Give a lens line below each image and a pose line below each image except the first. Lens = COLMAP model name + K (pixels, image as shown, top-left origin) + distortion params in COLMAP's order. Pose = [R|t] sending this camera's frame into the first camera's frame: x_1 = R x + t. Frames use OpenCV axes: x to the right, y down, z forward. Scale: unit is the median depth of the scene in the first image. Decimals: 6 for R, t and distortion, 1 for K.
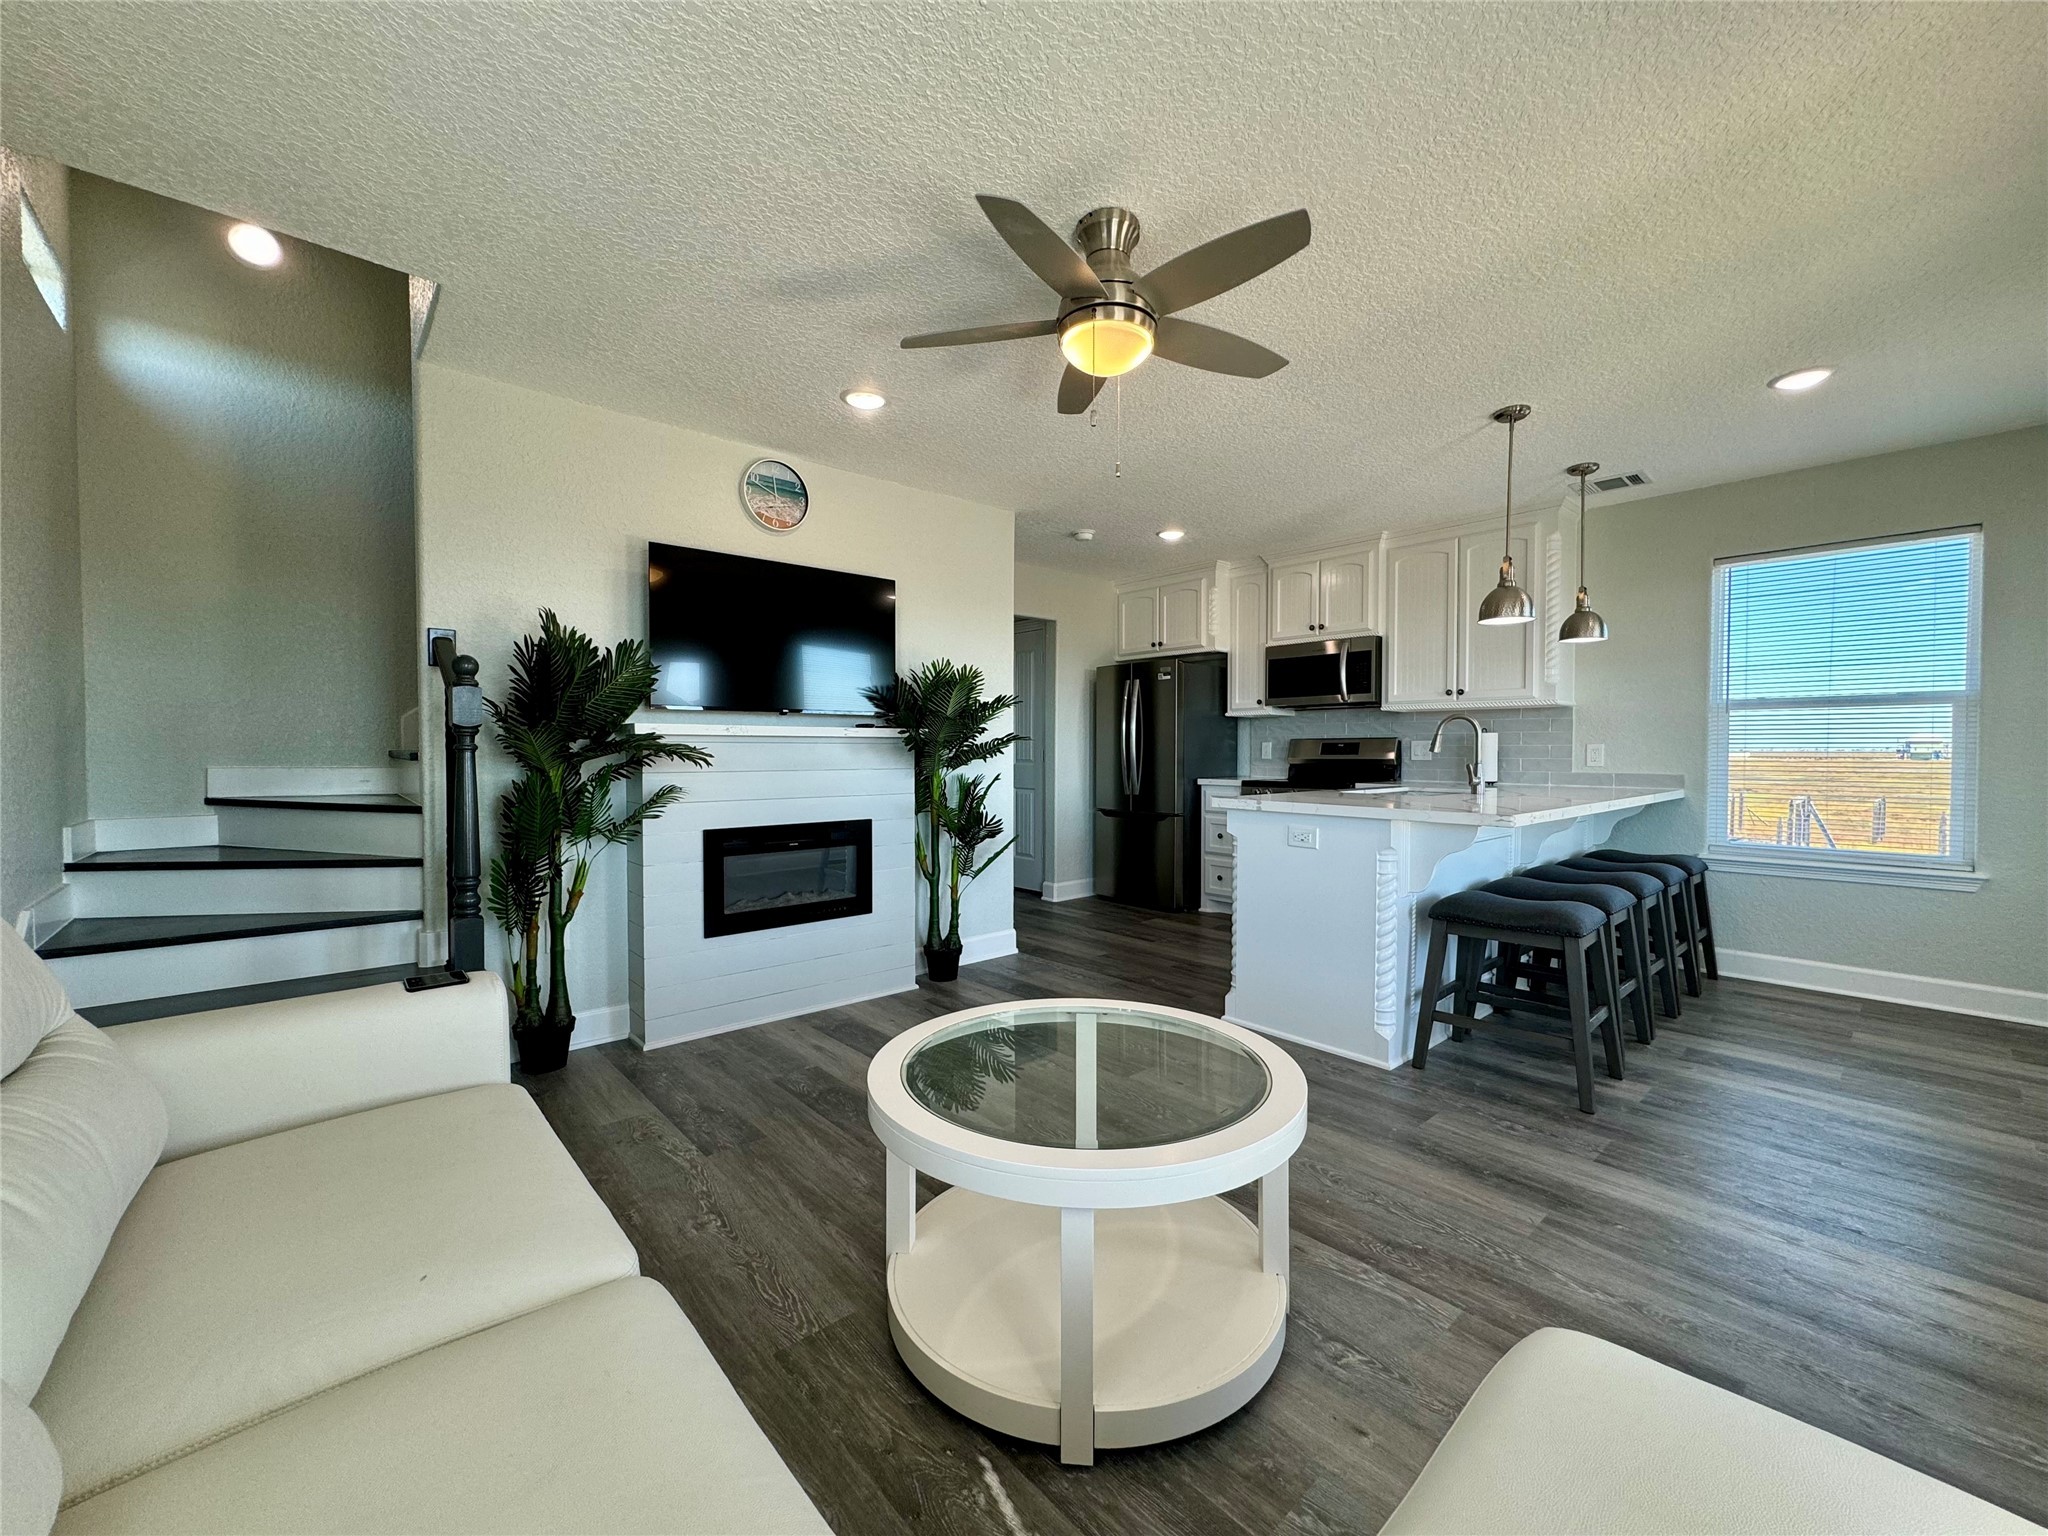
lens RADIAL K [[816.0, 0, 1026.3], [0, 816.0, 765.1], [0, 0, 1]] dist [-0.005482, 0.000408]
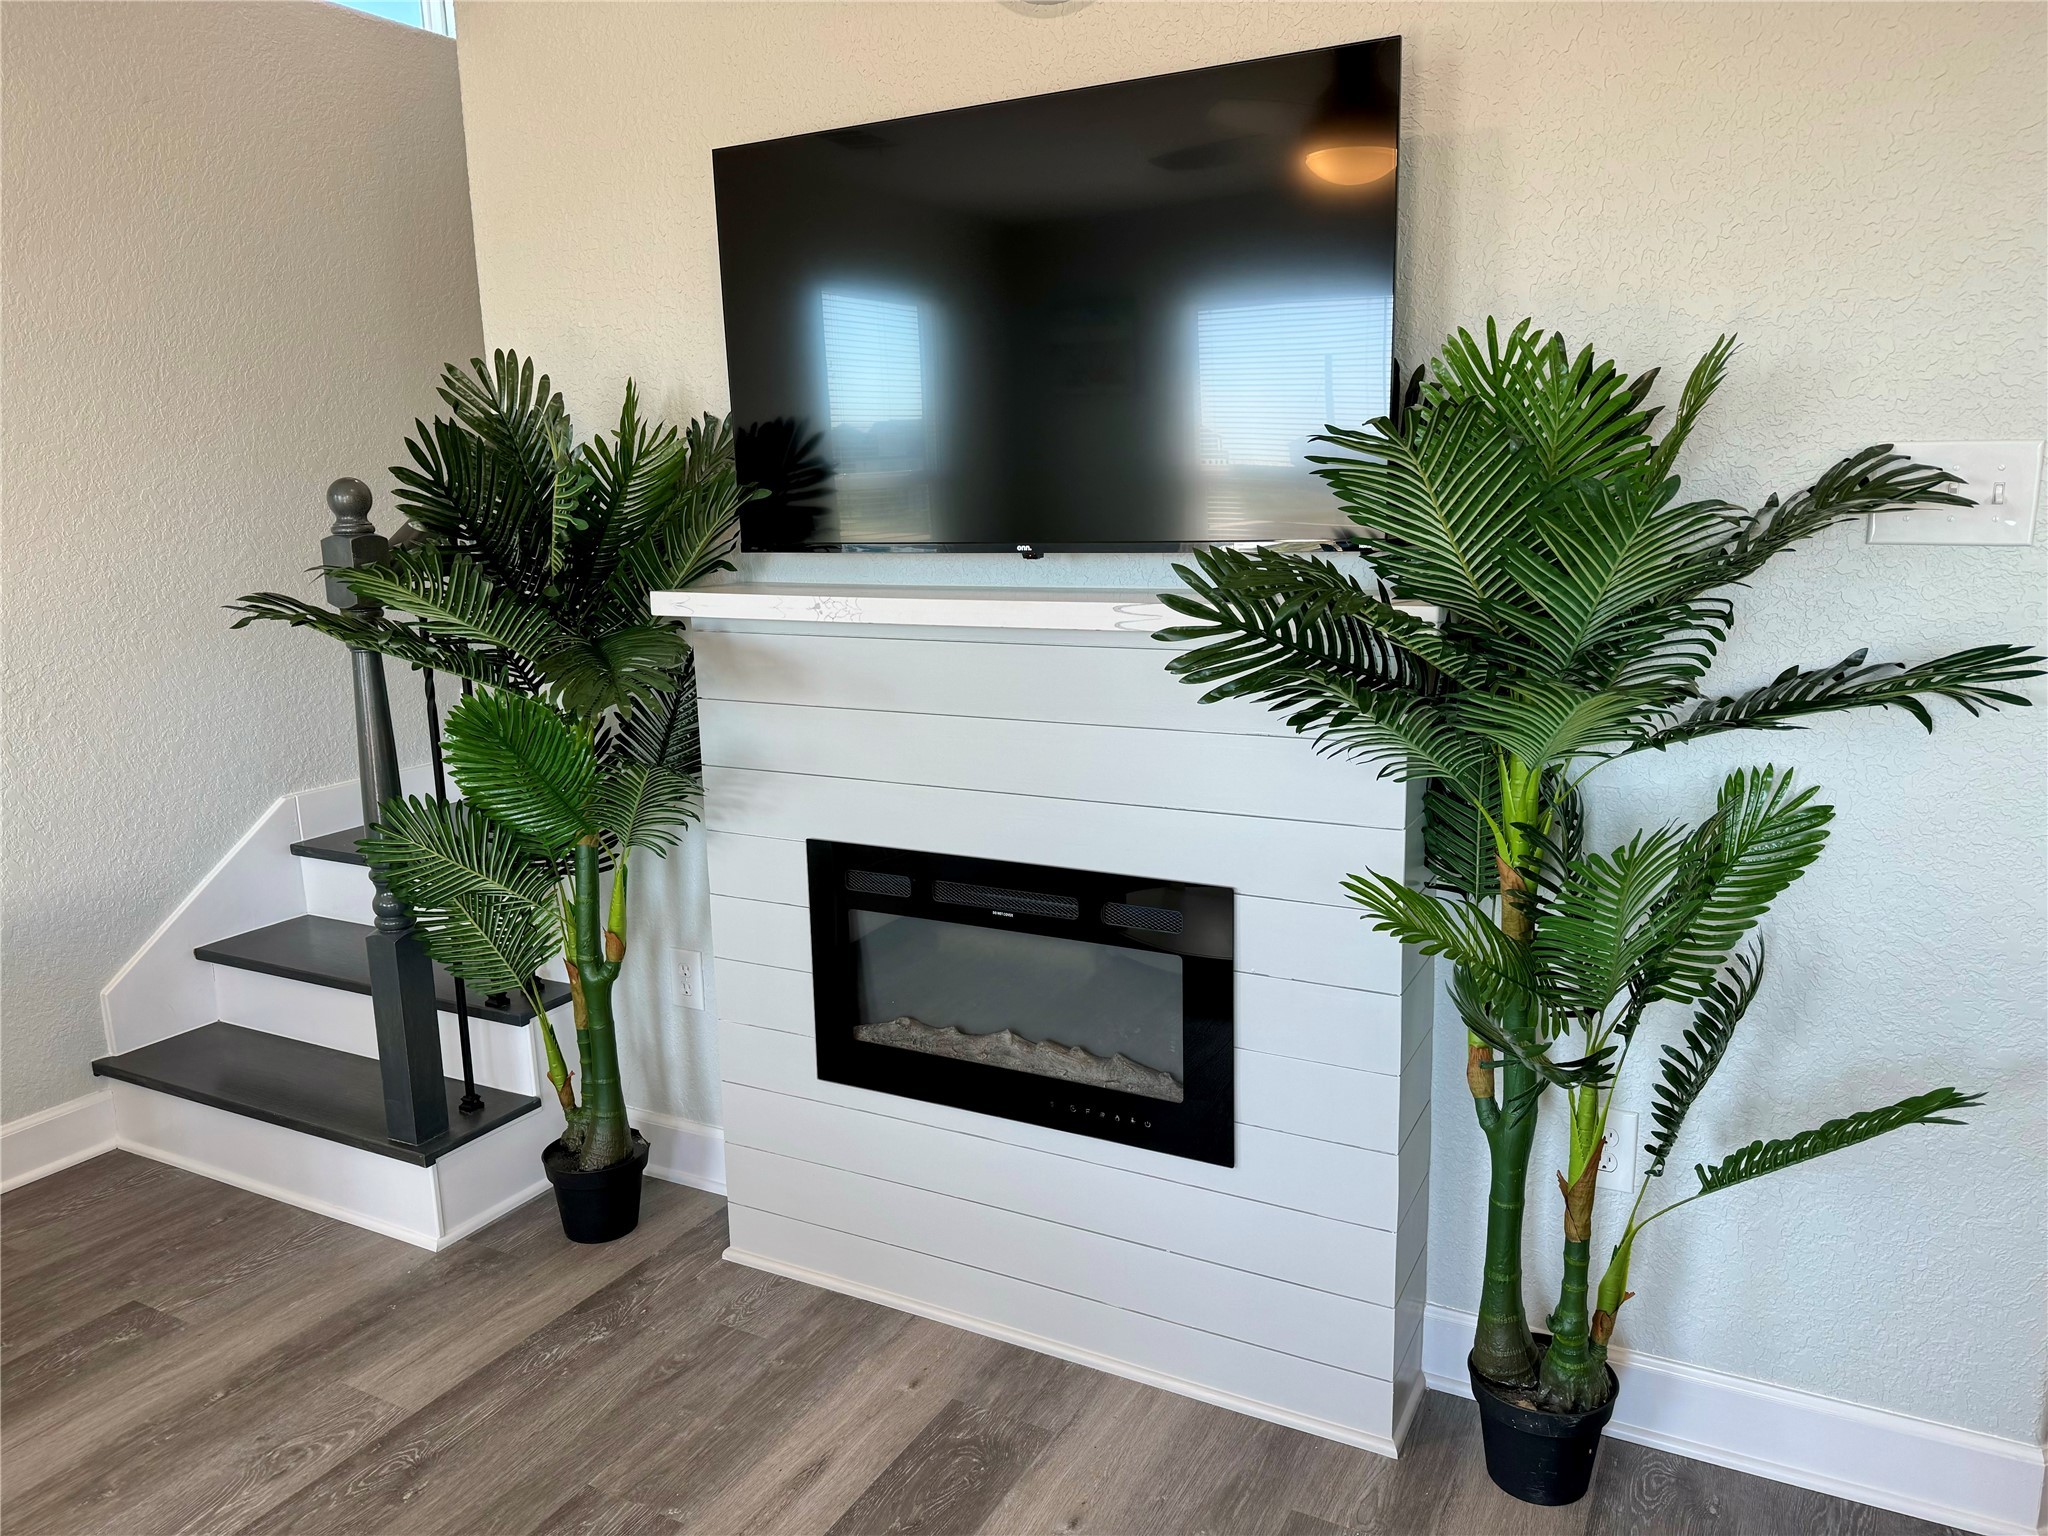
lens RADIAL K [[1458.1, 0, 1031.5], [0, 1458.1, 780.0], [0, 0, 1]] dist [0.005357, -0.006981]
pose [[0.347628, 0.184528, -0.919296, 0.318121], [0.006797, 0.979922, 0.199267, -0.093826], [0.937608, -0.075520, 0.339394, 0.829093]]
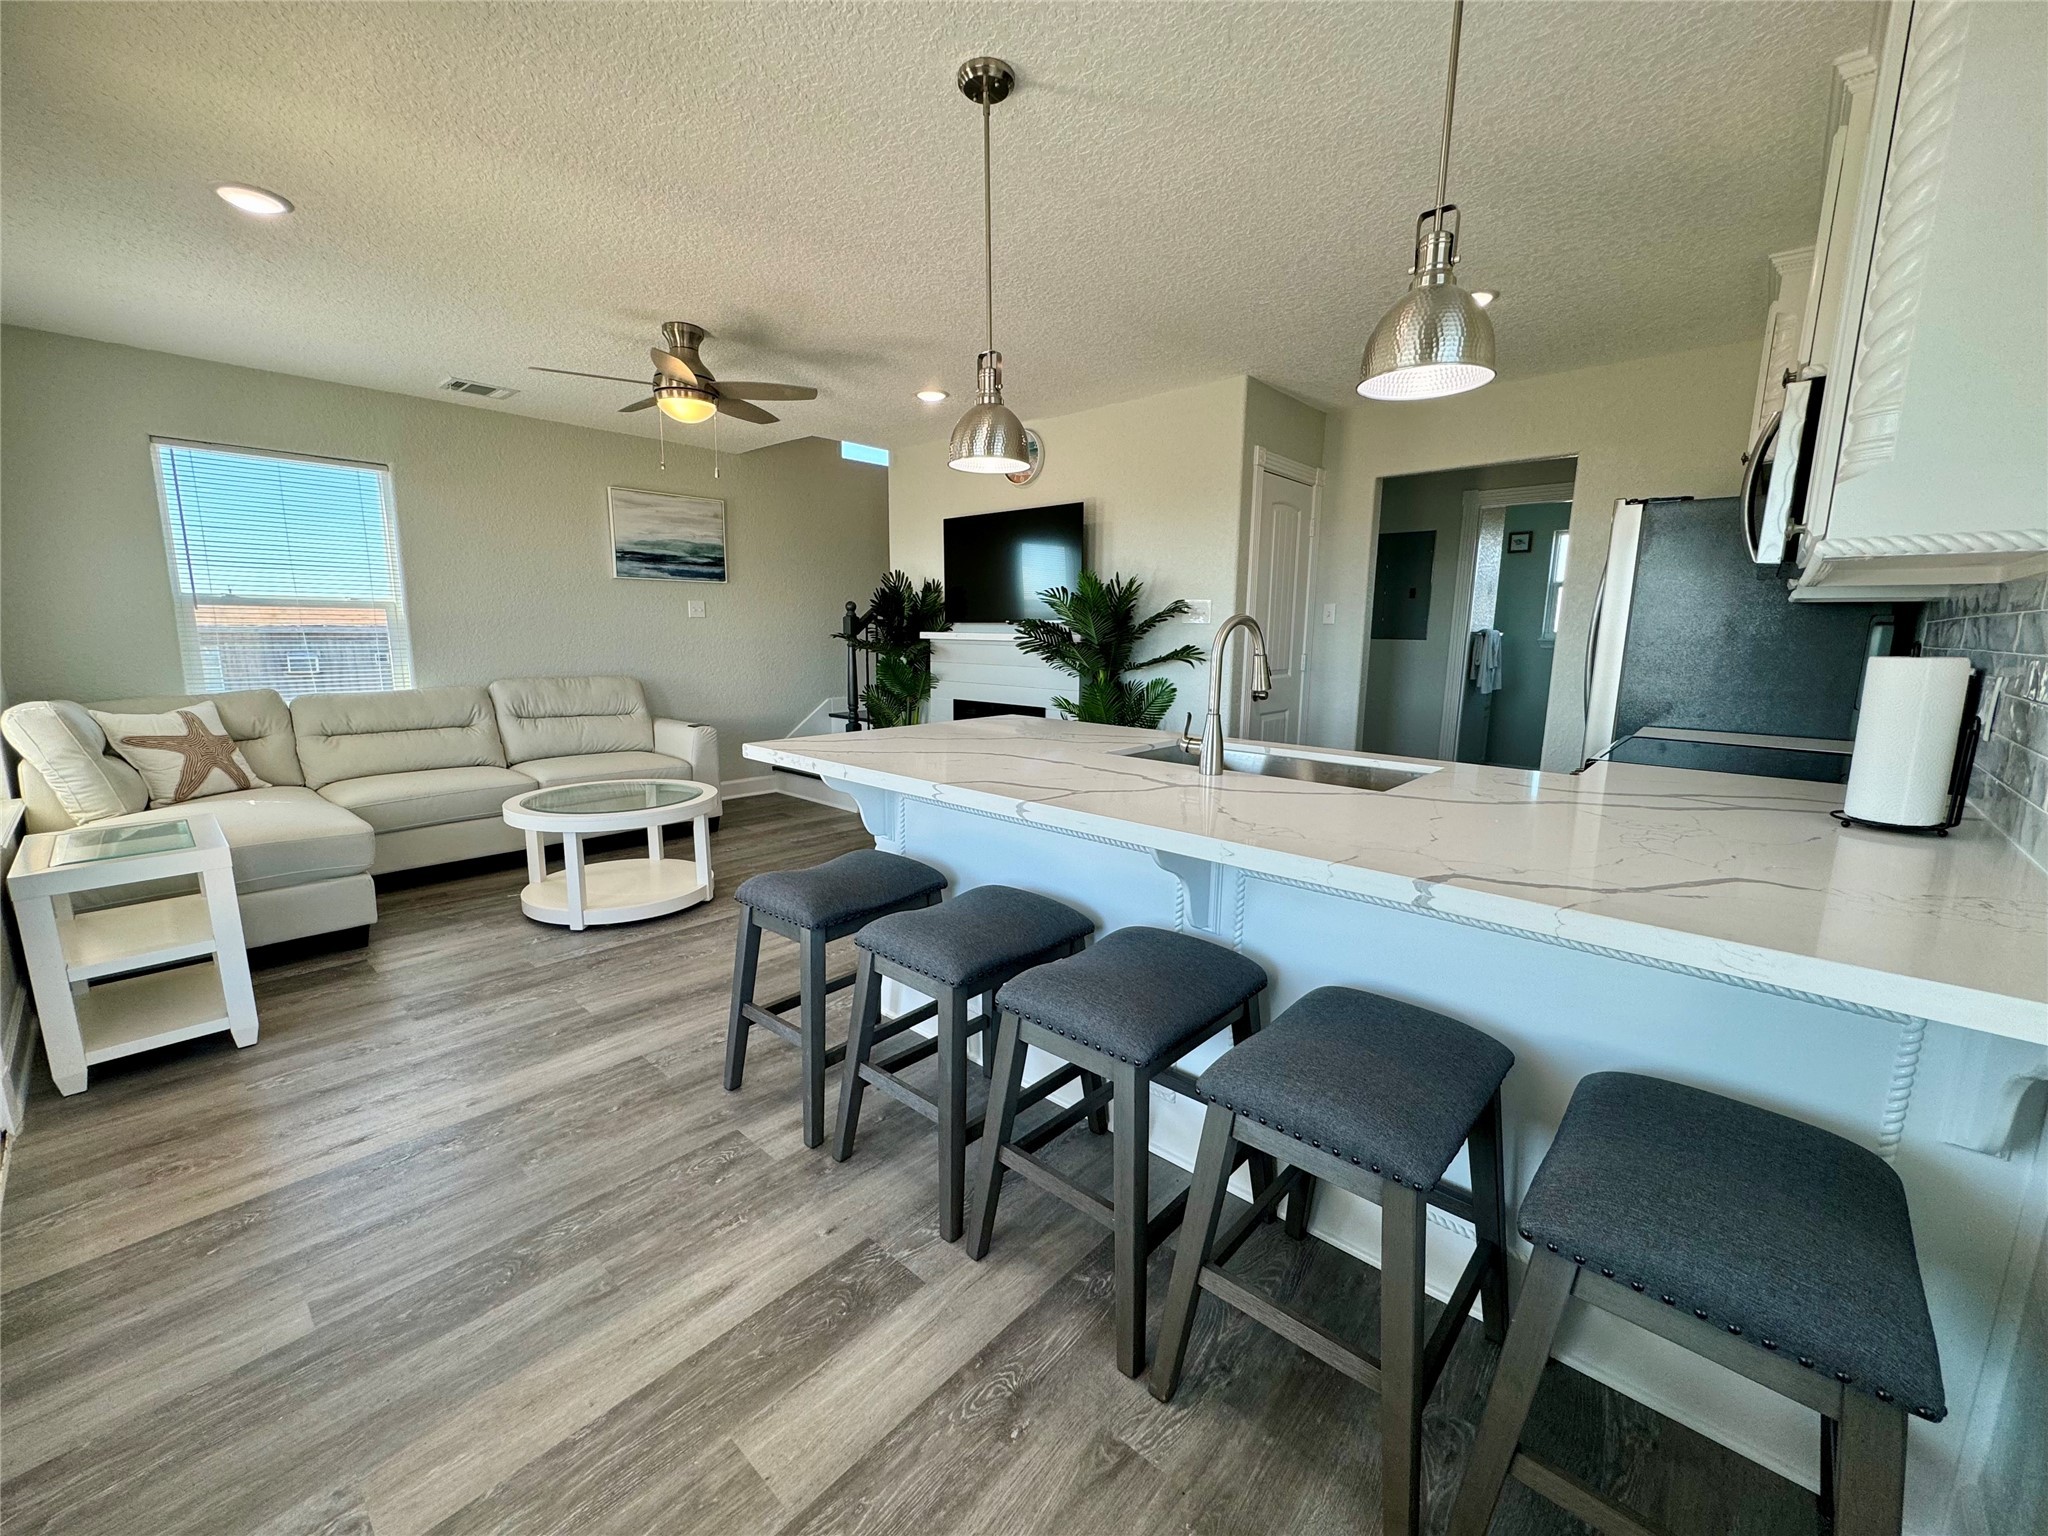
lens RADIAL K [[833.1, 0, 1024.0], [0, 833.1, 768.0], [0, 0, 1]] dist [-0.007811, -0.000128]
pose [[0.102853, 0.166491, -0.980664, 1.189475], [-0.028114, 0.985985, 0.164445, -0.054298], [0.994299, 0.010657, 0.106092, 0.933065]]
